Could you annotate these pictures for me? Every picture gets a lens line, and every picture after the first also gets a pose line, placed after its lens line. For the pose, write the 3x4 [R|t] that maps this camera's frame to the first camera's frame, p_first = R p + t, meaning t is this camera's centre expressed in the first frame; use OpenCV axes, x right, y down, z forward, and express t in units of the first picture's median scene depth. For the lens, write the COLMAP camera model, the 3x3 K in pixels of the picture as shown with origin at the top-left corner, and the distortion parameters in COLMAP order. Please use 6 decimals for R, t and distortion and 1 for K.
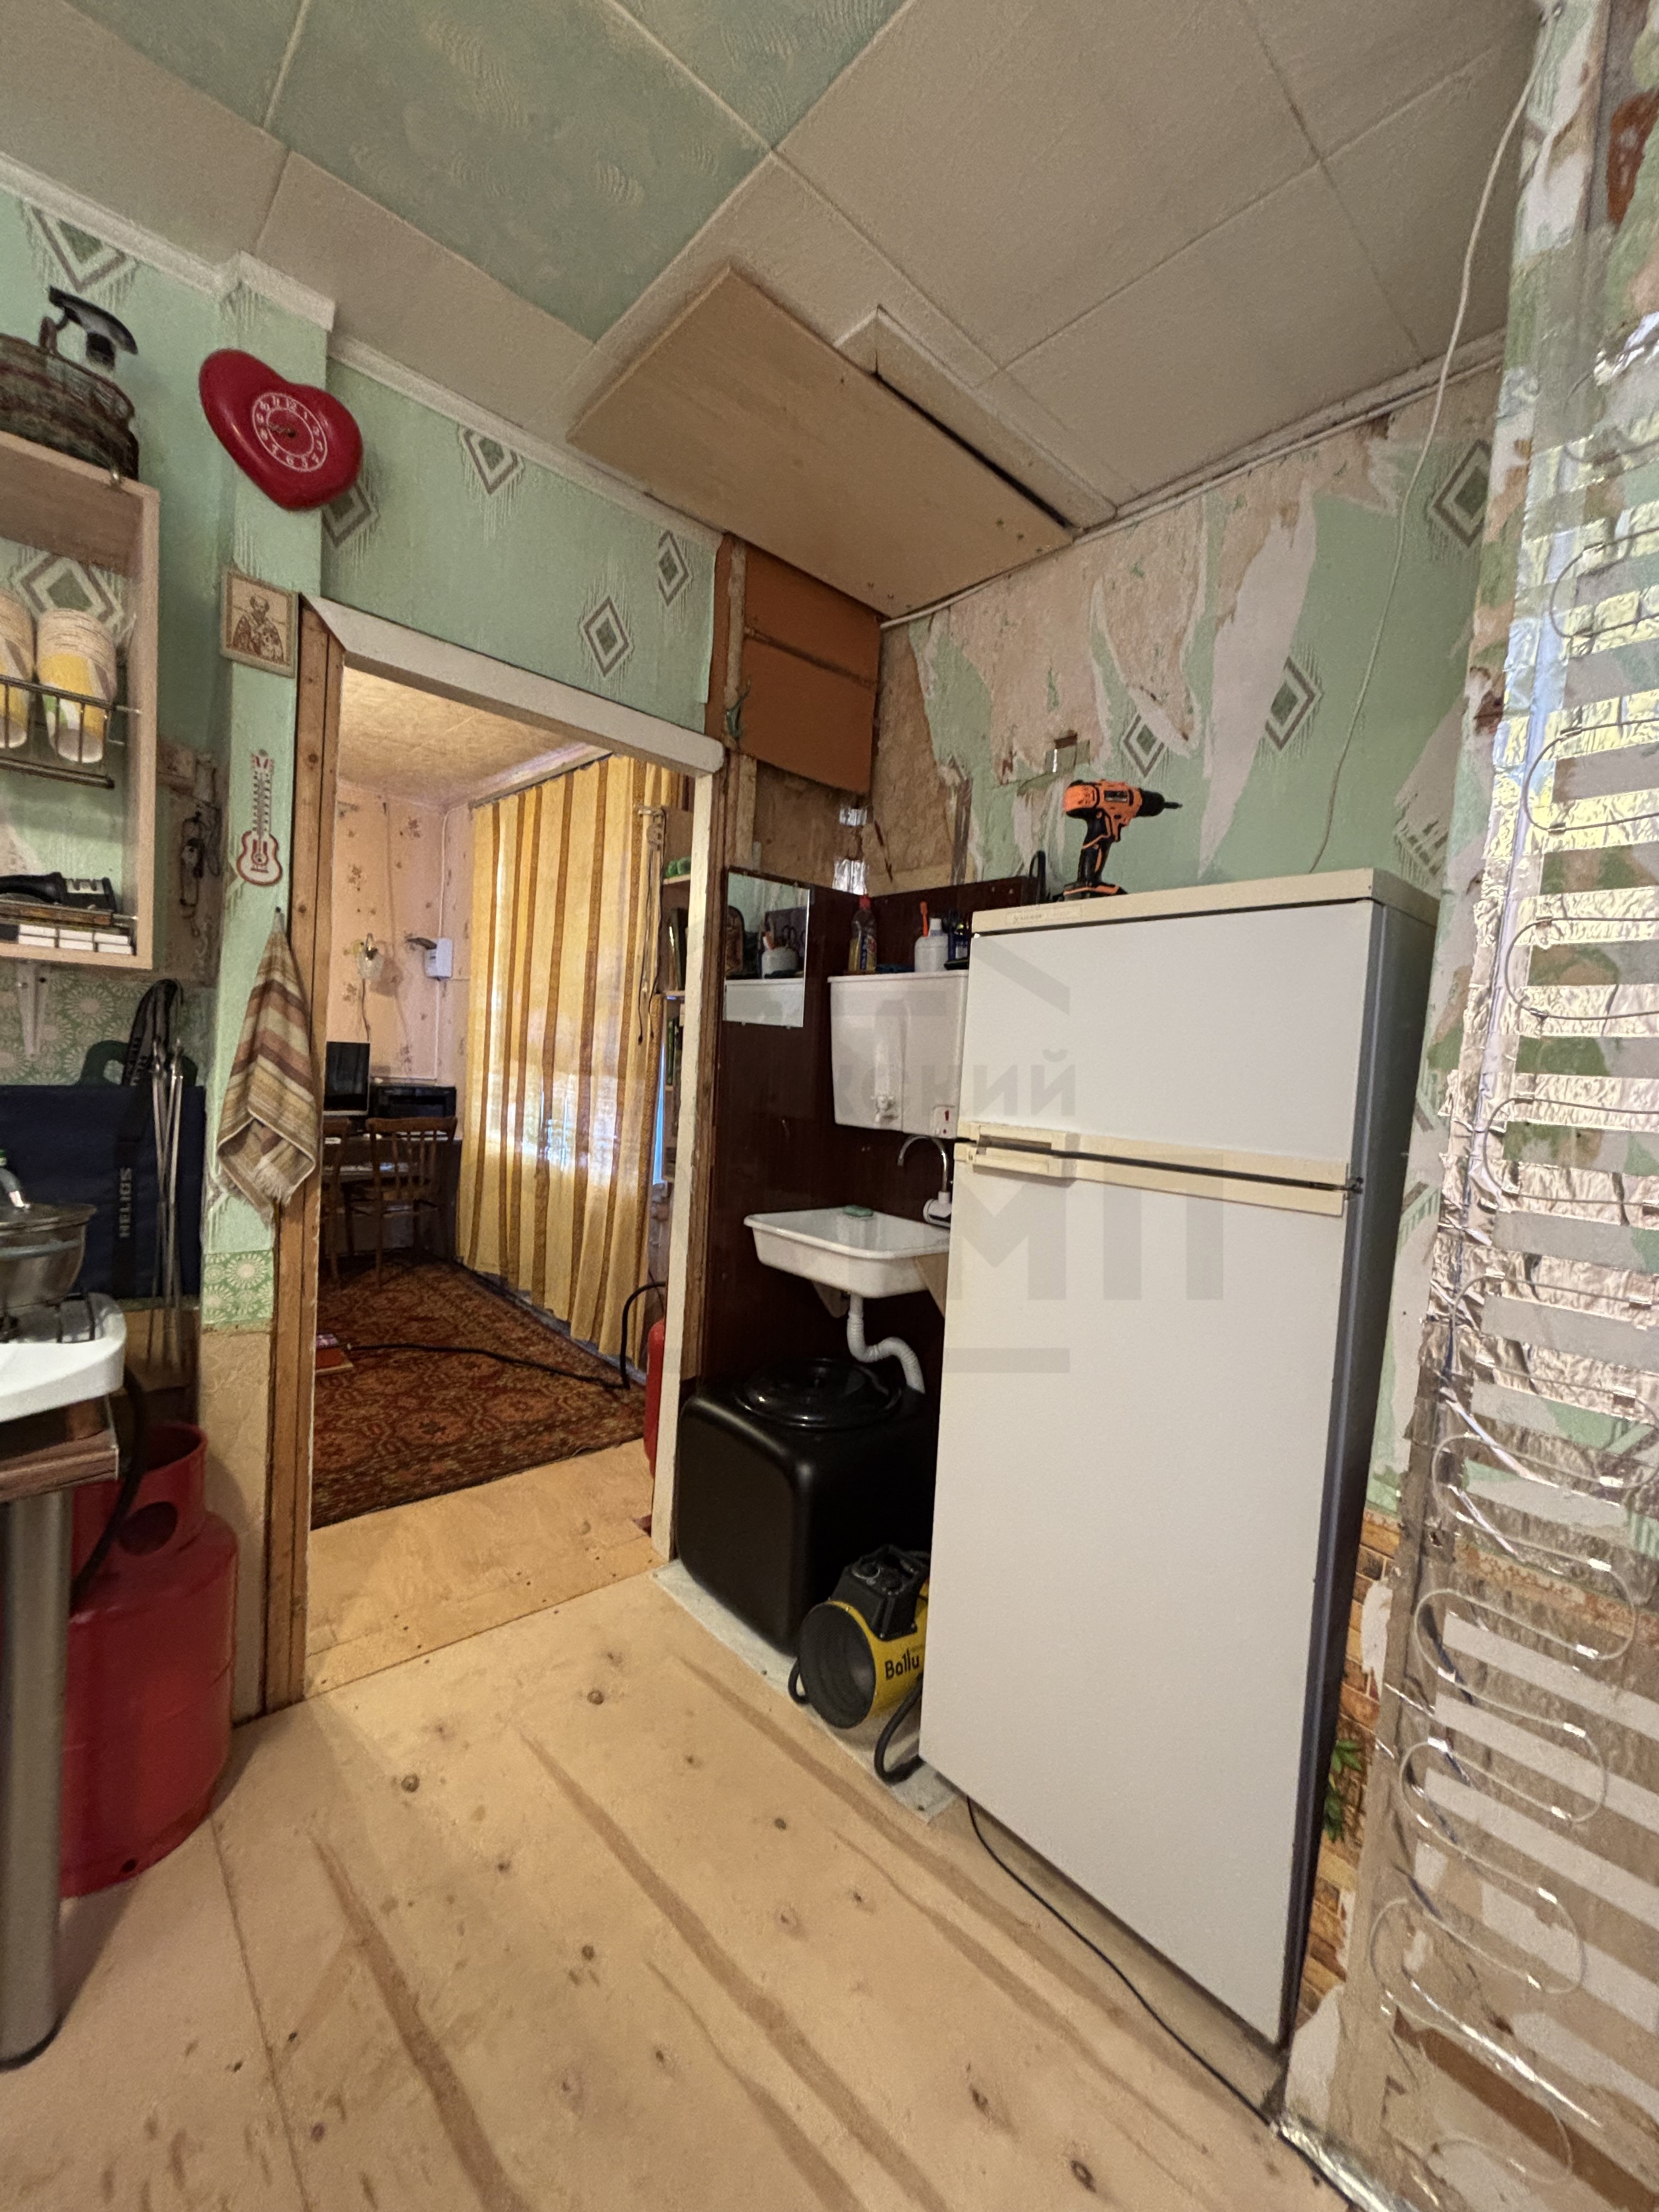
lens RADIAL K [[896.6, 0, 829.5], [0, 896.6, 1106.0], [0, 0, 1]] dist [0.001471, 0.000051]
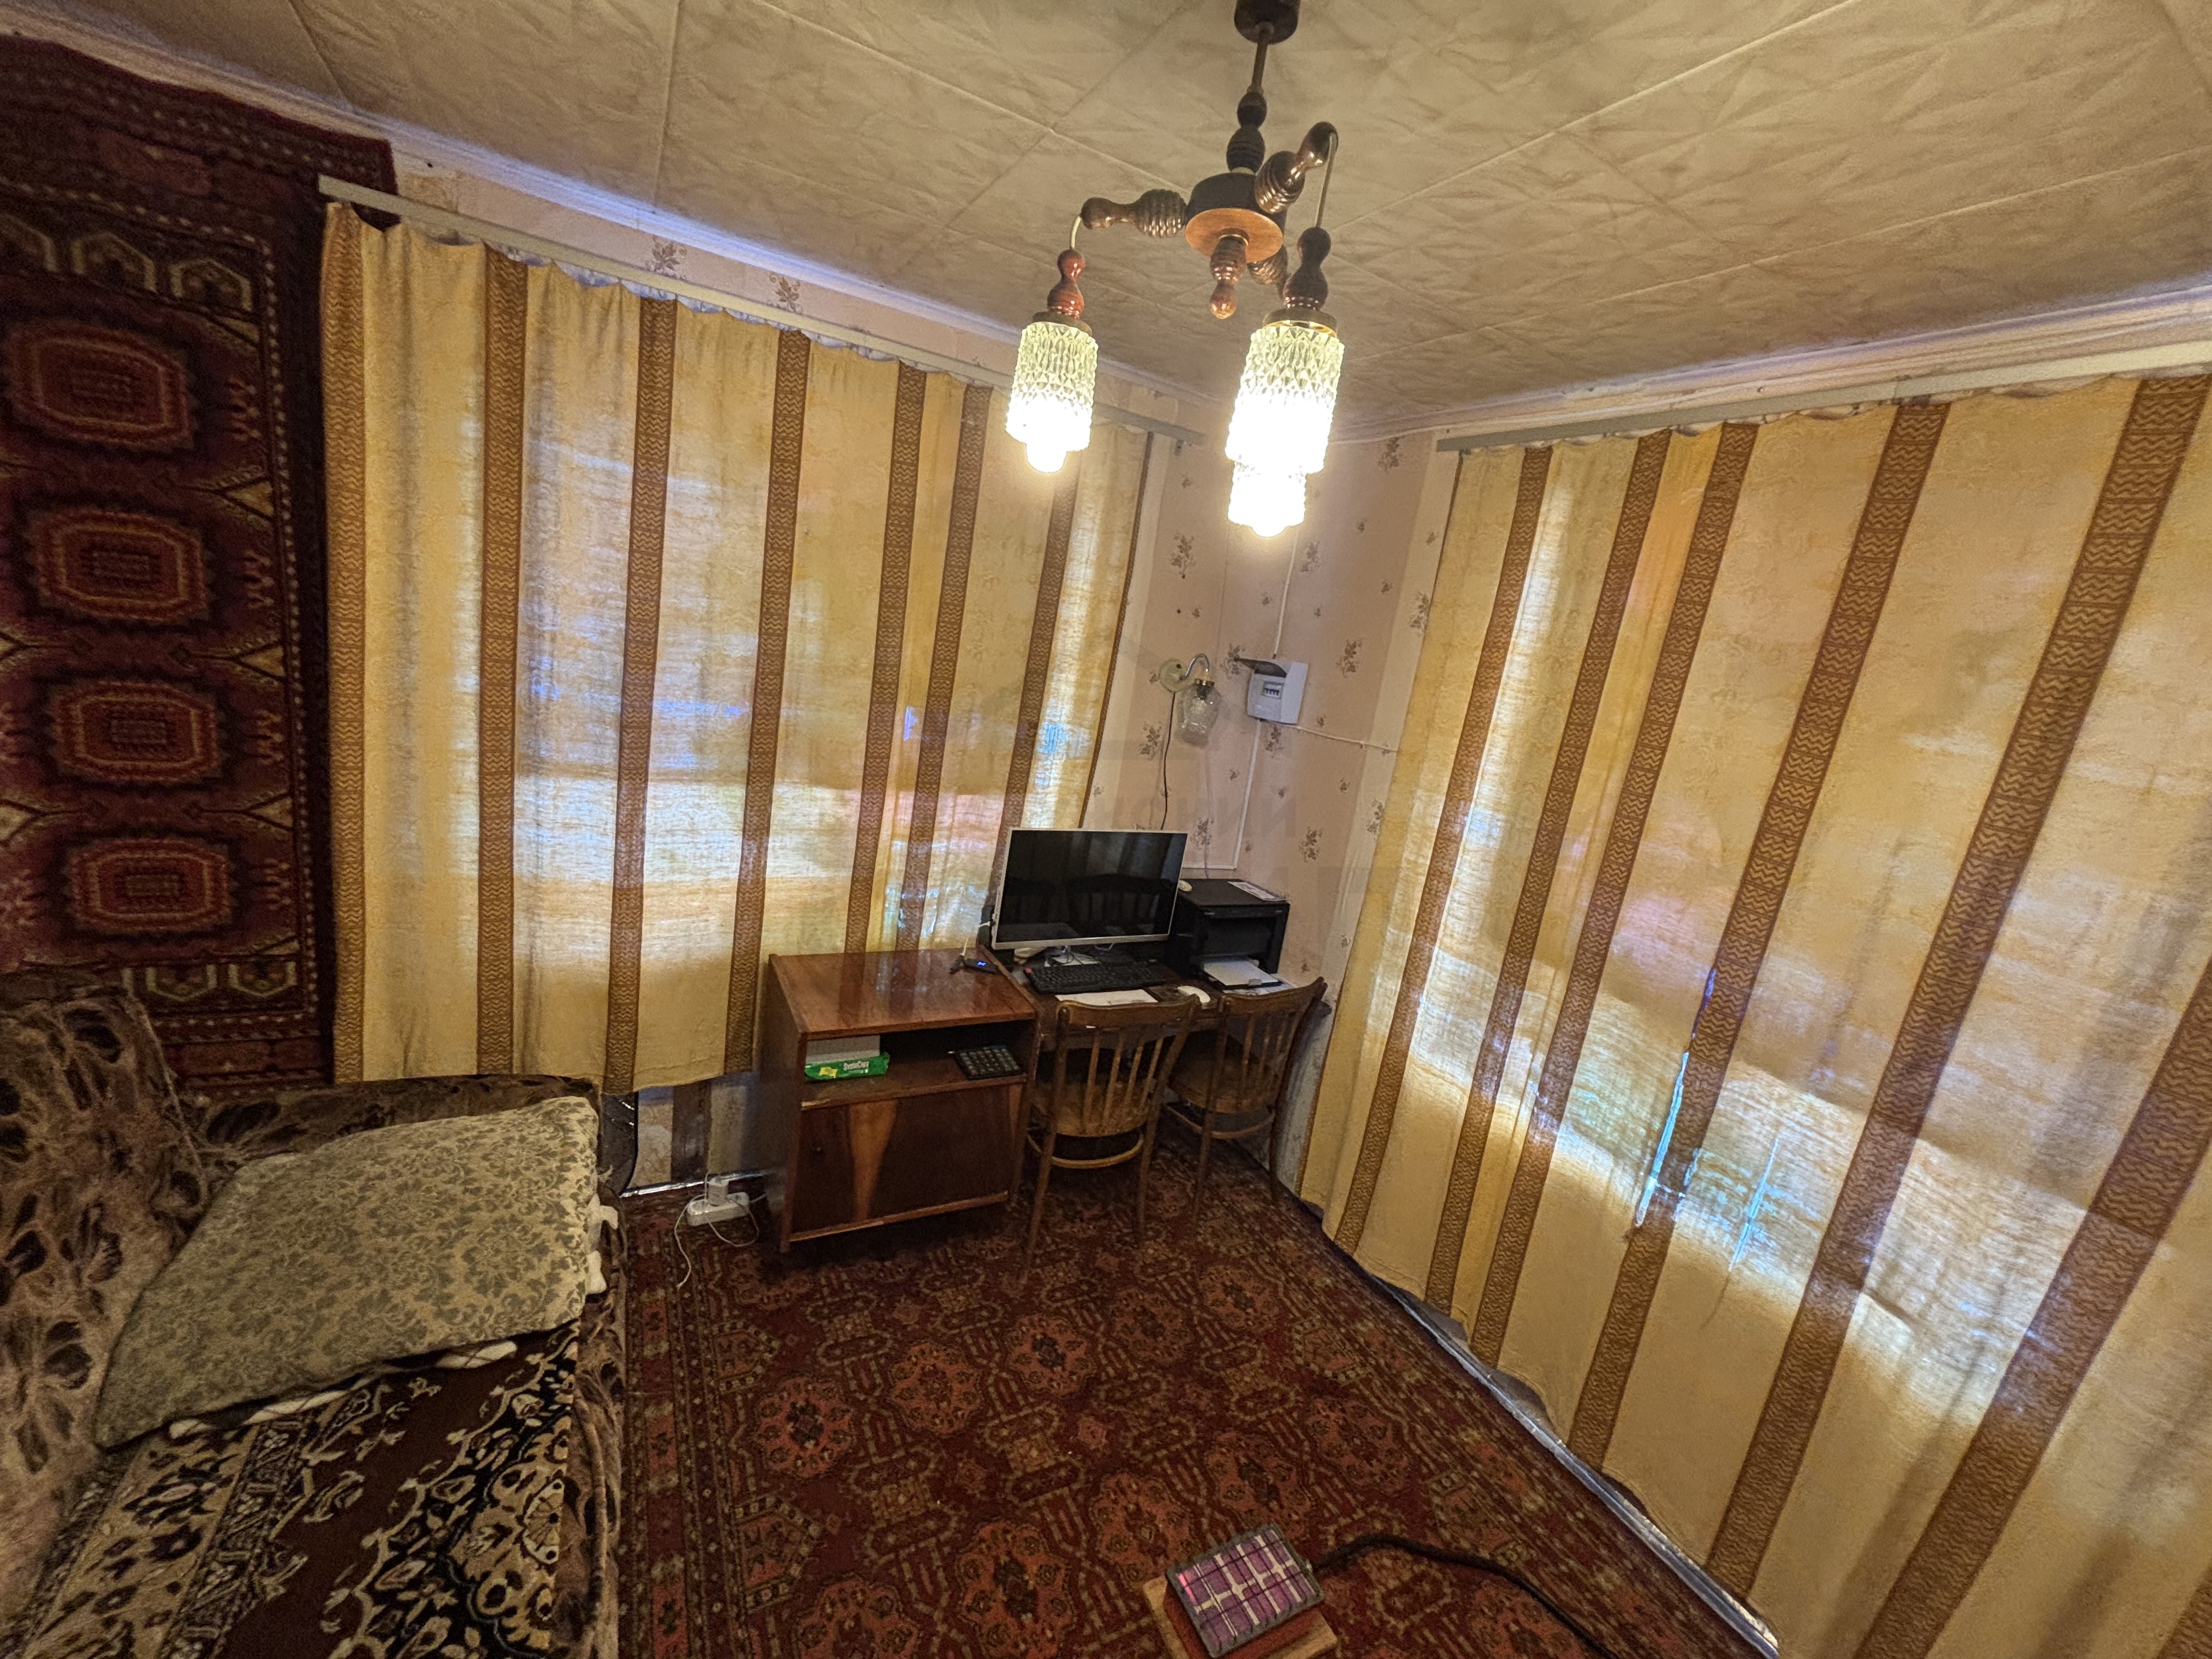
lens RADIAL K [[887.6, 0, 1099.1], [0, 887.6, 825.1], [0, 0, 1]] dist [-0.007909, 0.000035]
pose [[0.968972, 0.128604, -0.211079, -0.839195], [-0.101113, 0.985498, 0.136270, -0.290674], [0.225542, -0.110699, 0.967924, 0.739435]]
